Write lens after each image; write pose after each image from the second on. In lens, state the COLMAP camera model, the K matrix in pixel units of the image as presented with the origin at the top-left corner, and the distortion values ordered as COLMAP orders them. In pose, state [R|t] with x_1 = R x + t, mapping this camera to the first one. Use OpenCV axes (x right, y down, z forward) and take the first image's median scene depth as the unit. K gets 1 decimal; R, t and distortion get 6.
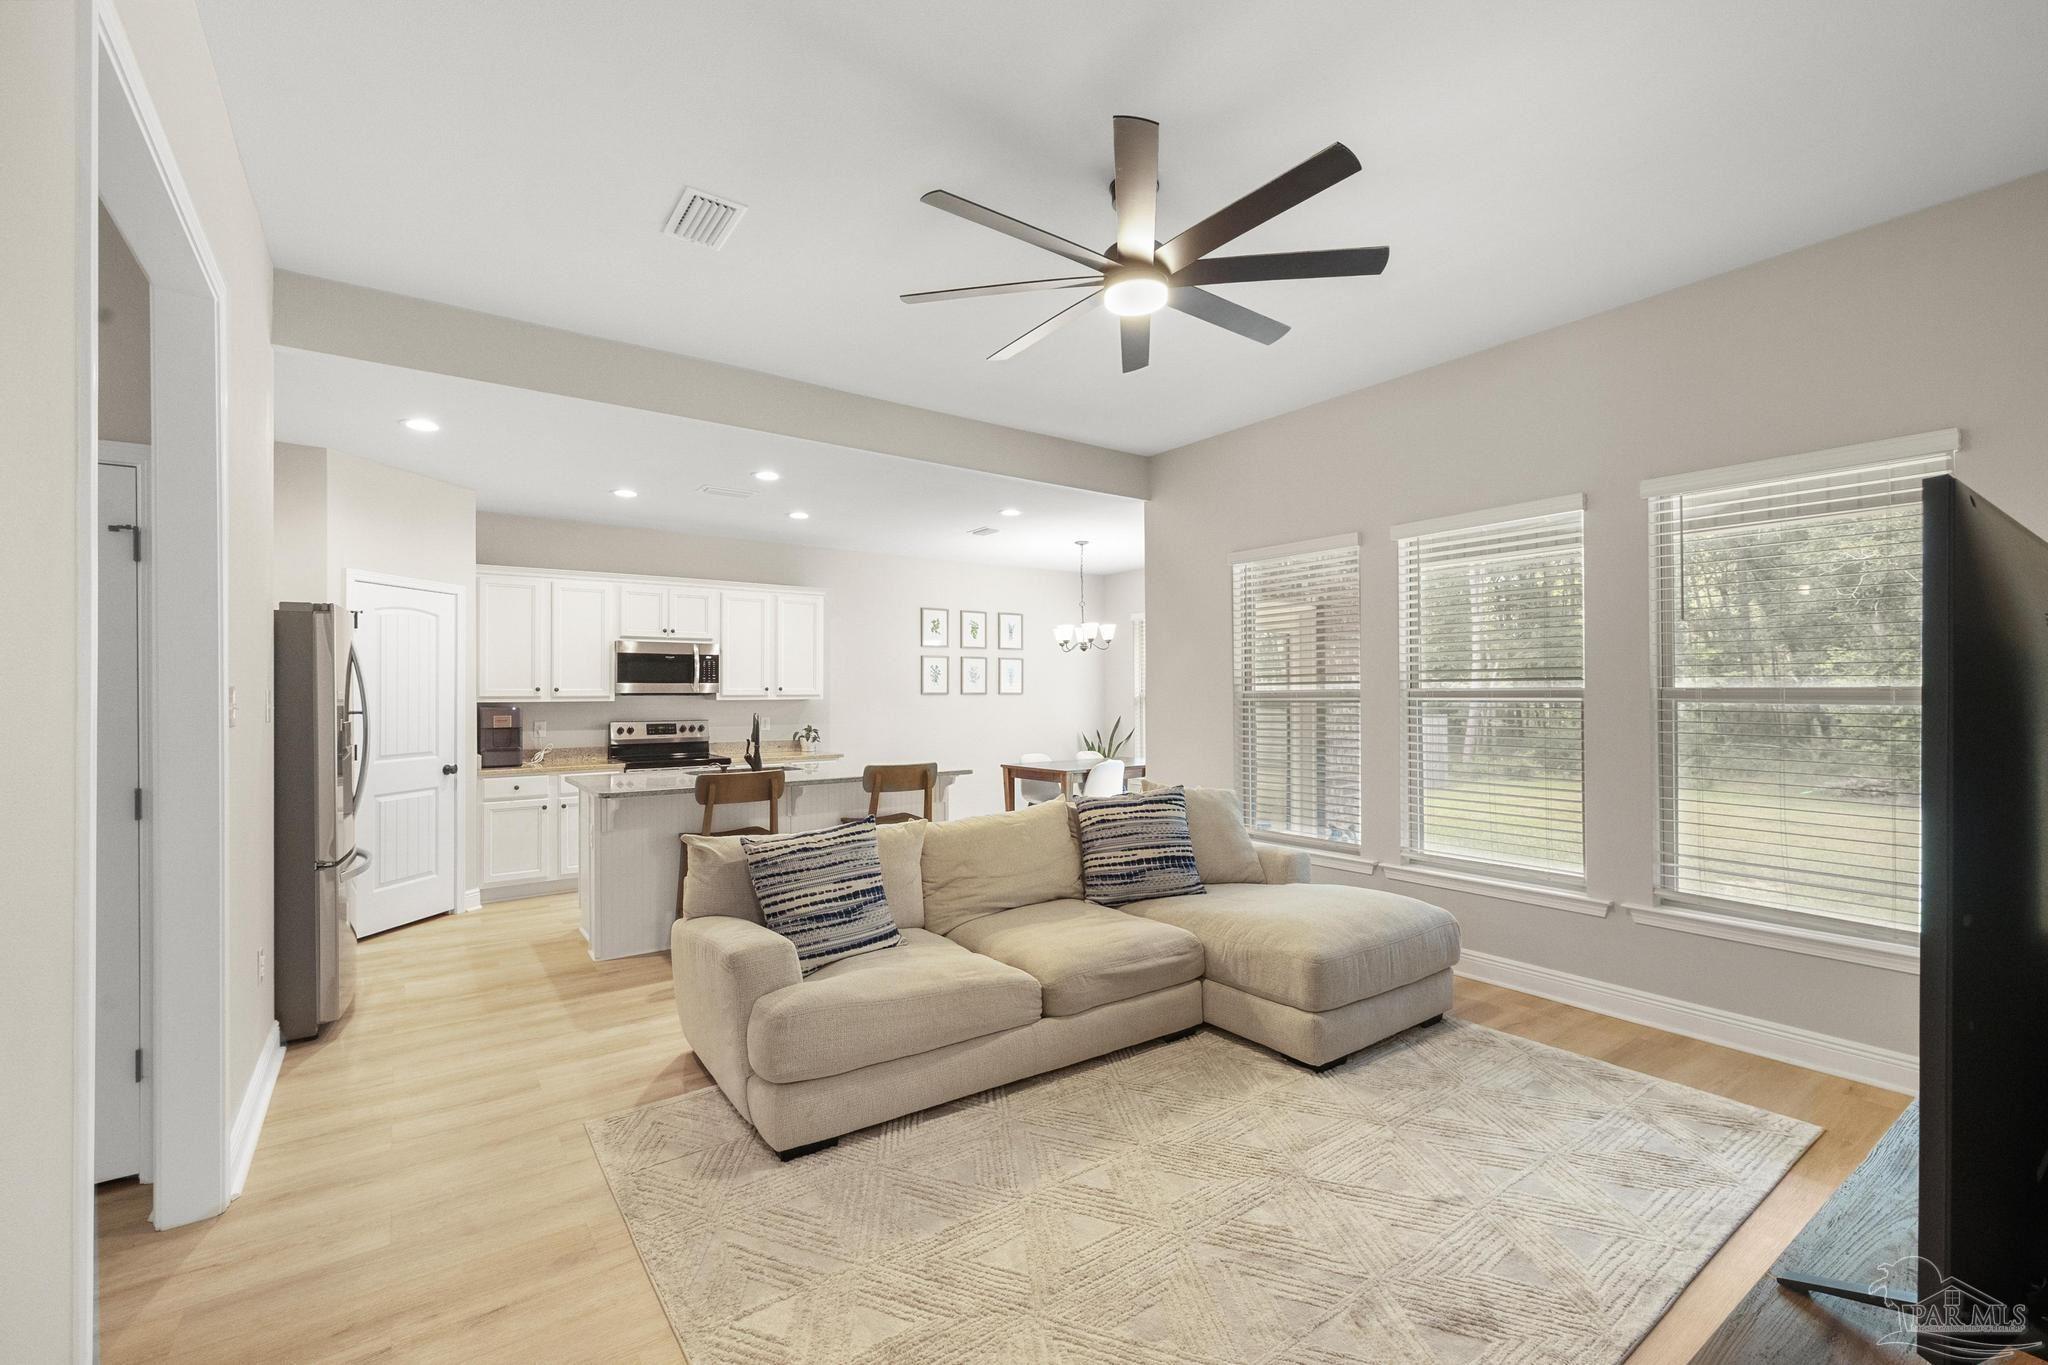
lens RADIAL K [[878.9, 0, 1024.0], [0, 878.9, 682.5], [0, 0, 1]] dist [0.012542, 0.000091]
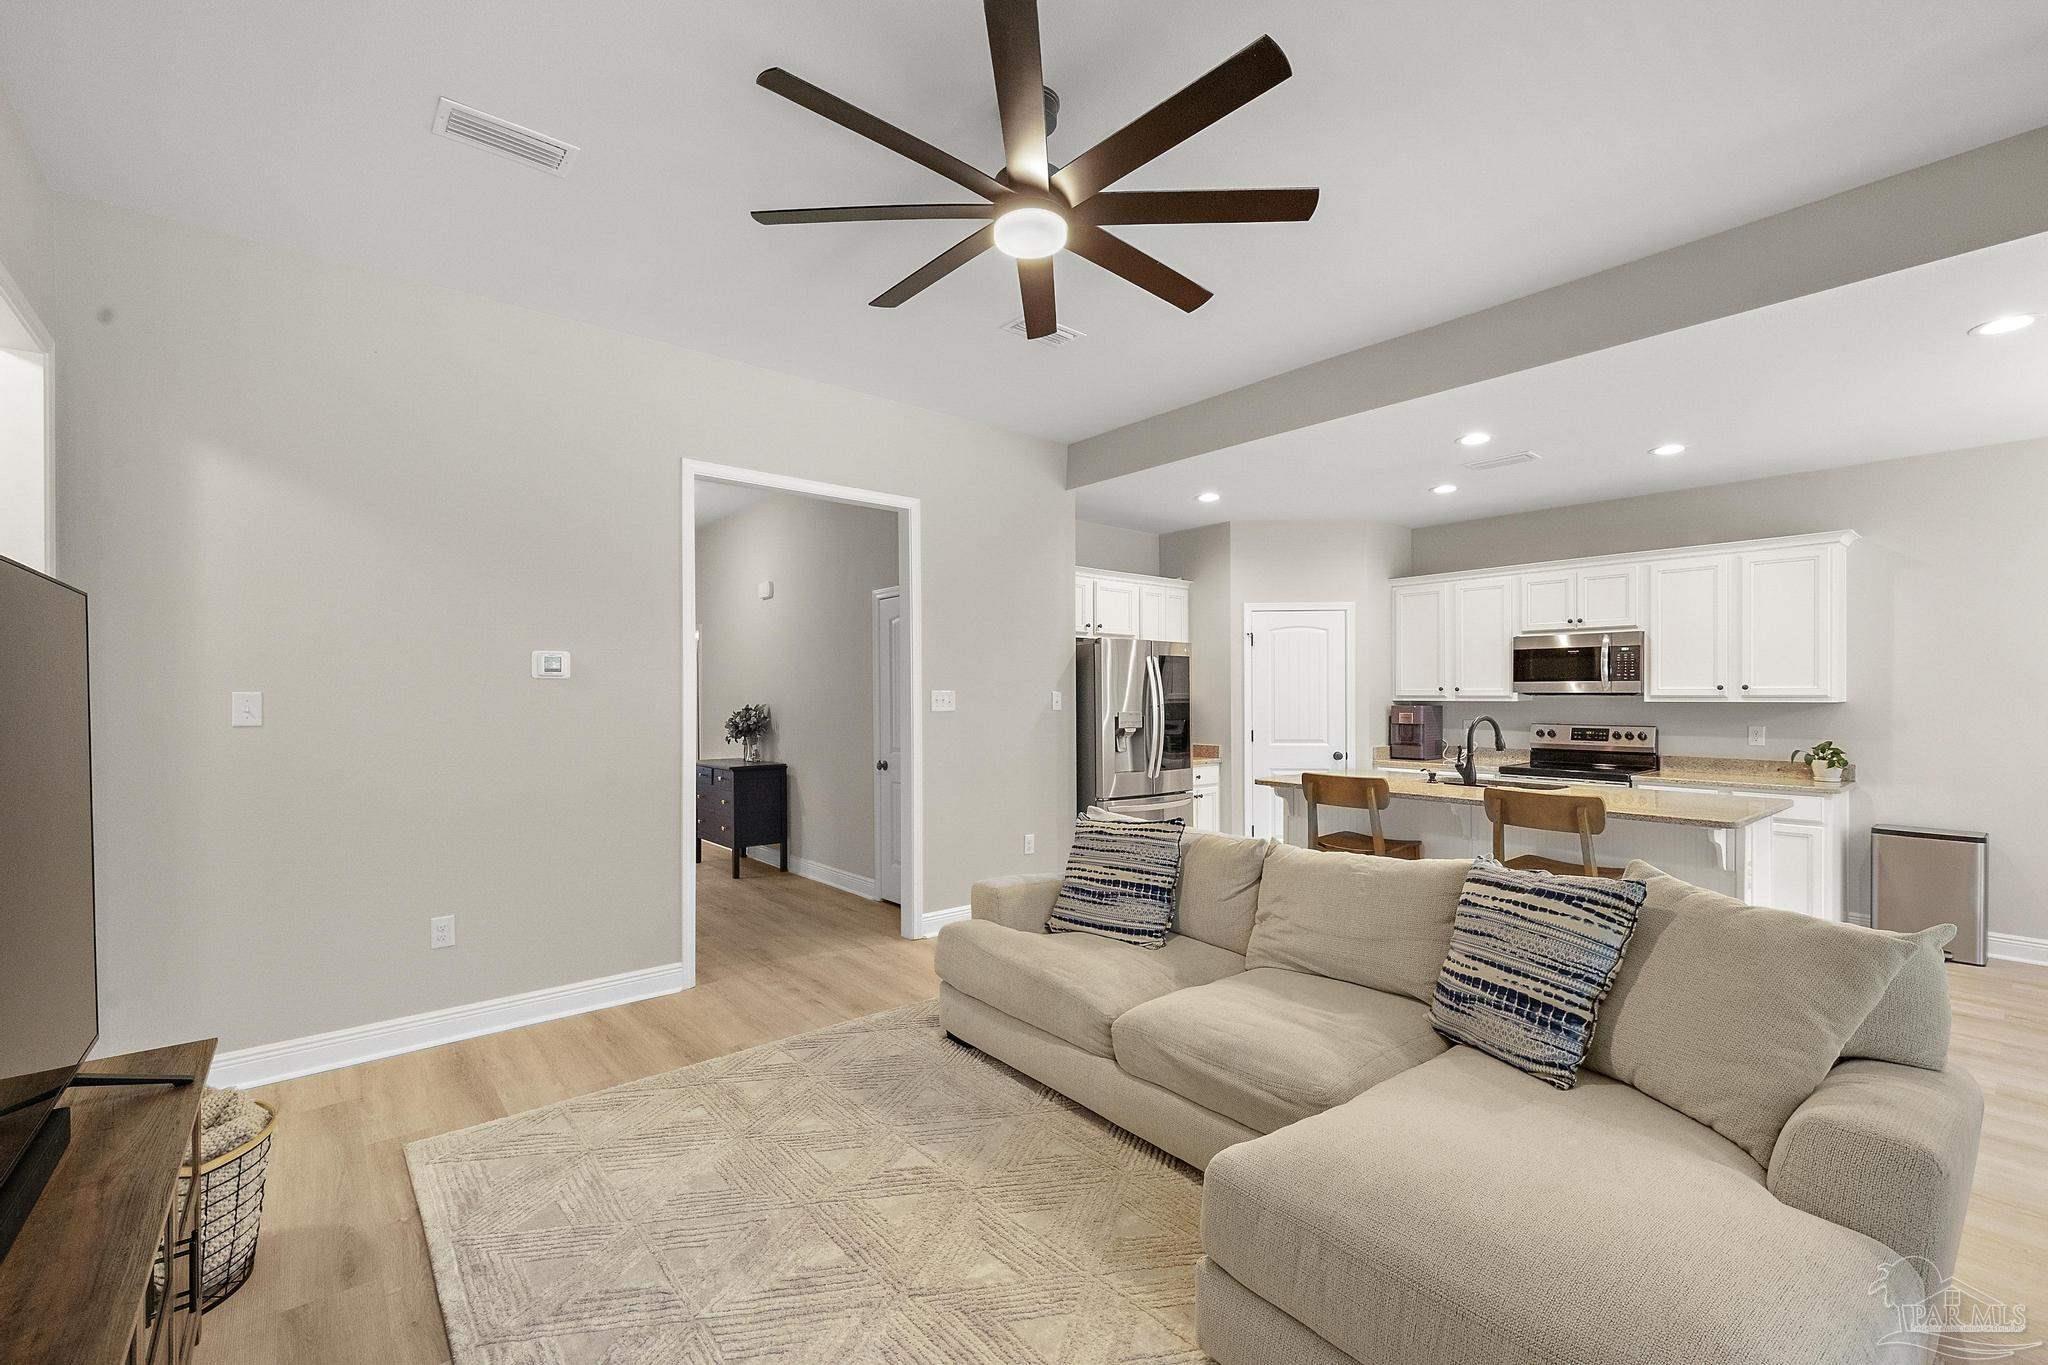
lens RADIAL K [[861.9, 0, 1014.0], [0, 861.9, 700.6], [0, 0, 1]] dist [0.000363, 0.000065]
pose [[0.072690, 0.011142, -0.997292, 0.431017], [0.011950, 0.999856, 0.012041, 0.003041], [0.997283, -0.012792, 0.072546, 0.412615]]
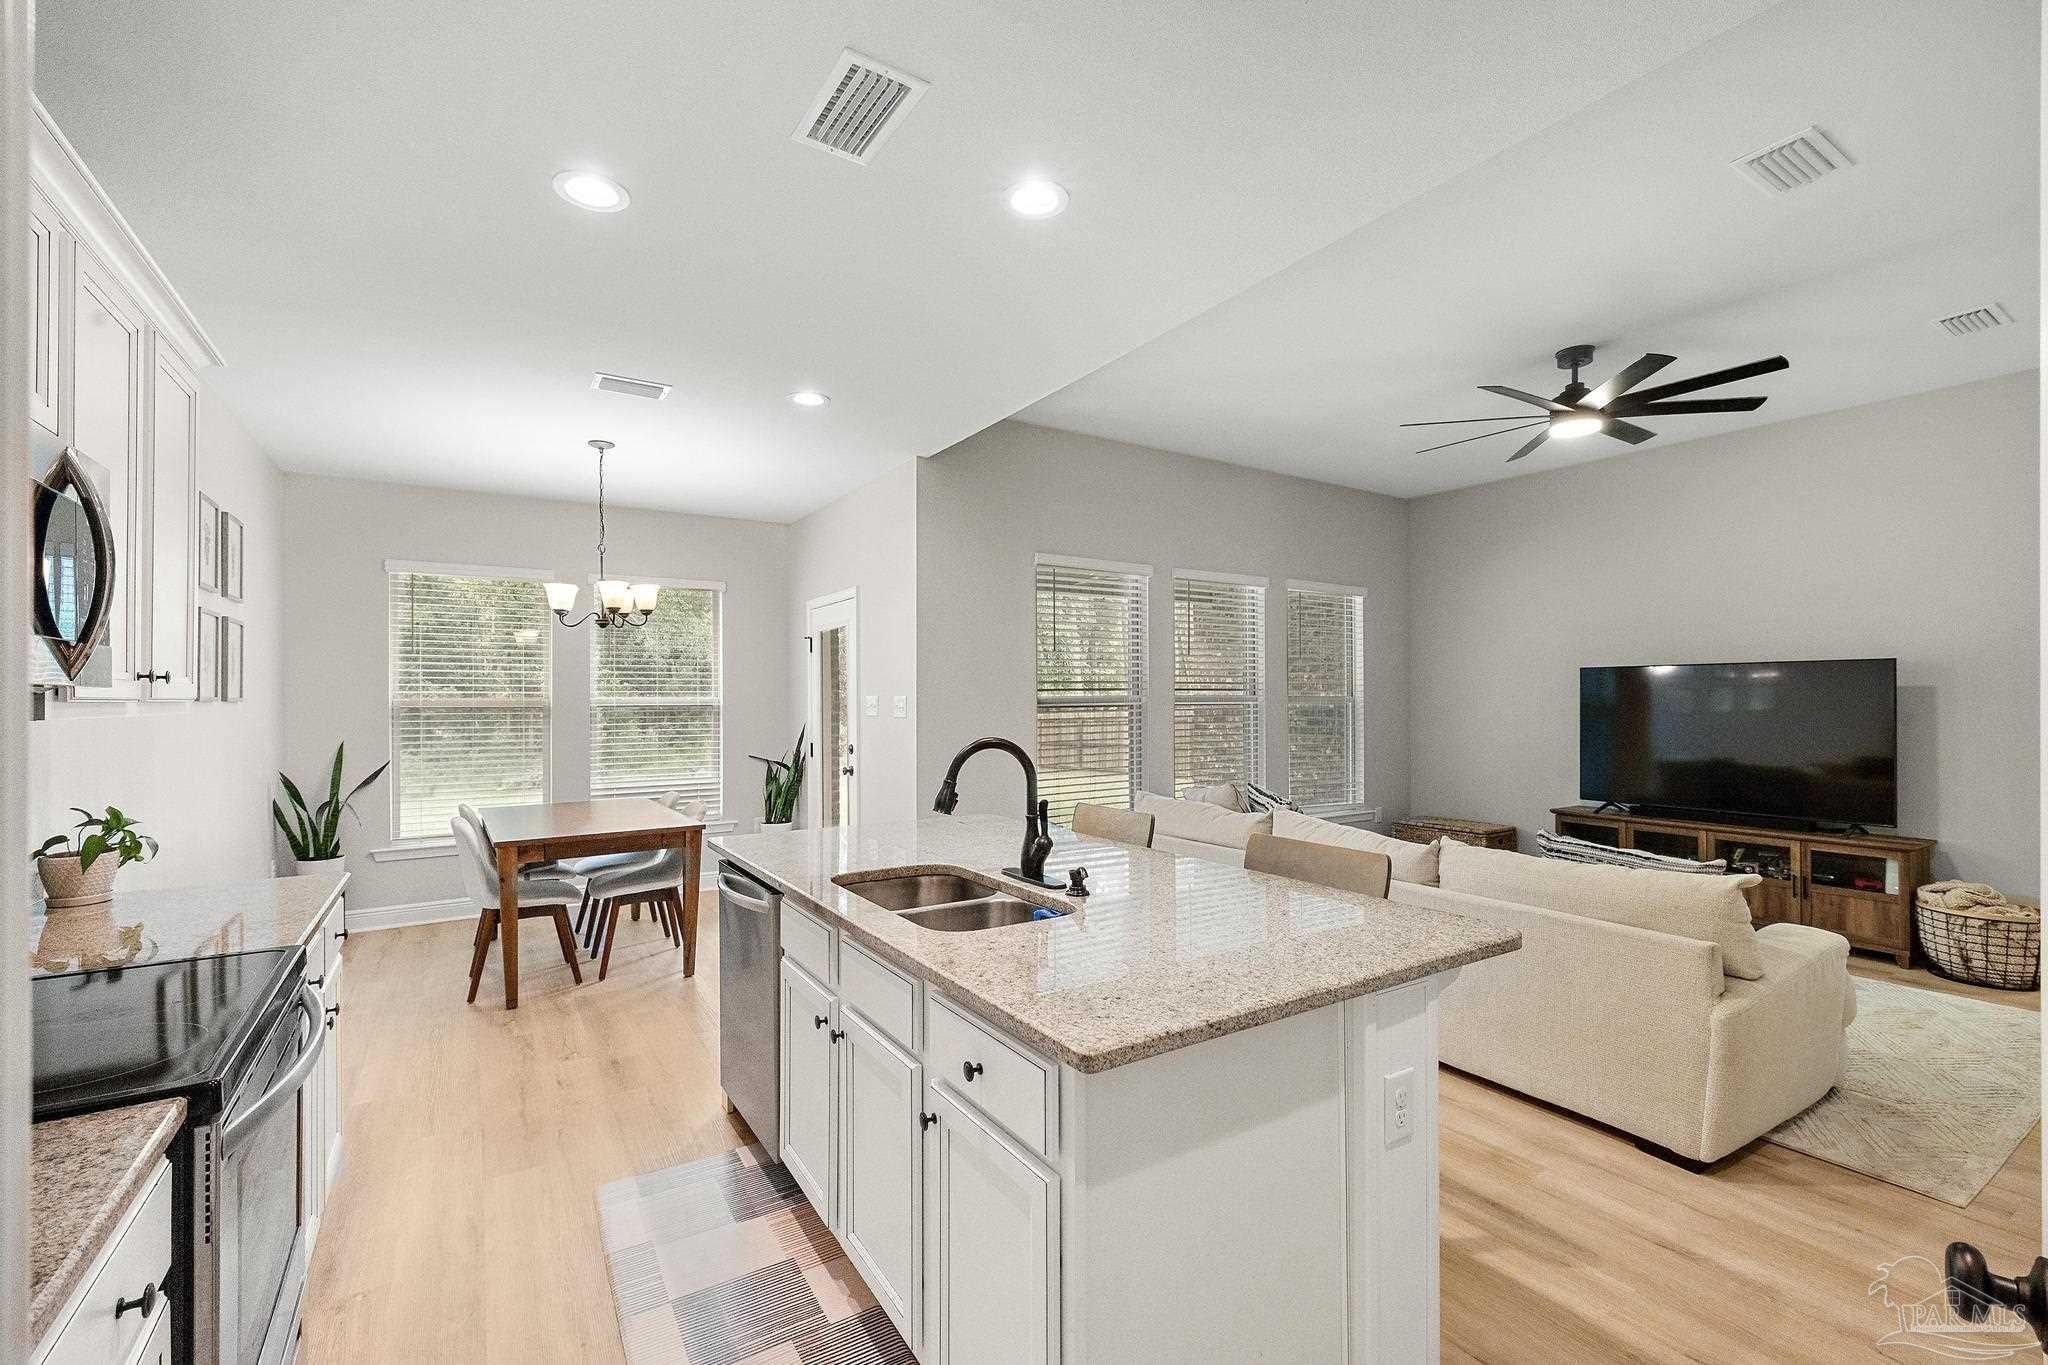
lens RADIAL K [[872.4, 0, 1021.9], [0, 872.4, 696.4], [0, 0, 1]] dist [0.000738, 0.000393]
pose [[0.047900, 0.007300, 0.998825, -0.612296], [-0.009965, 0.999927, -0.006830, 0.014289], [-0.998802, -0.009627, 0.047969, 0.829636]]
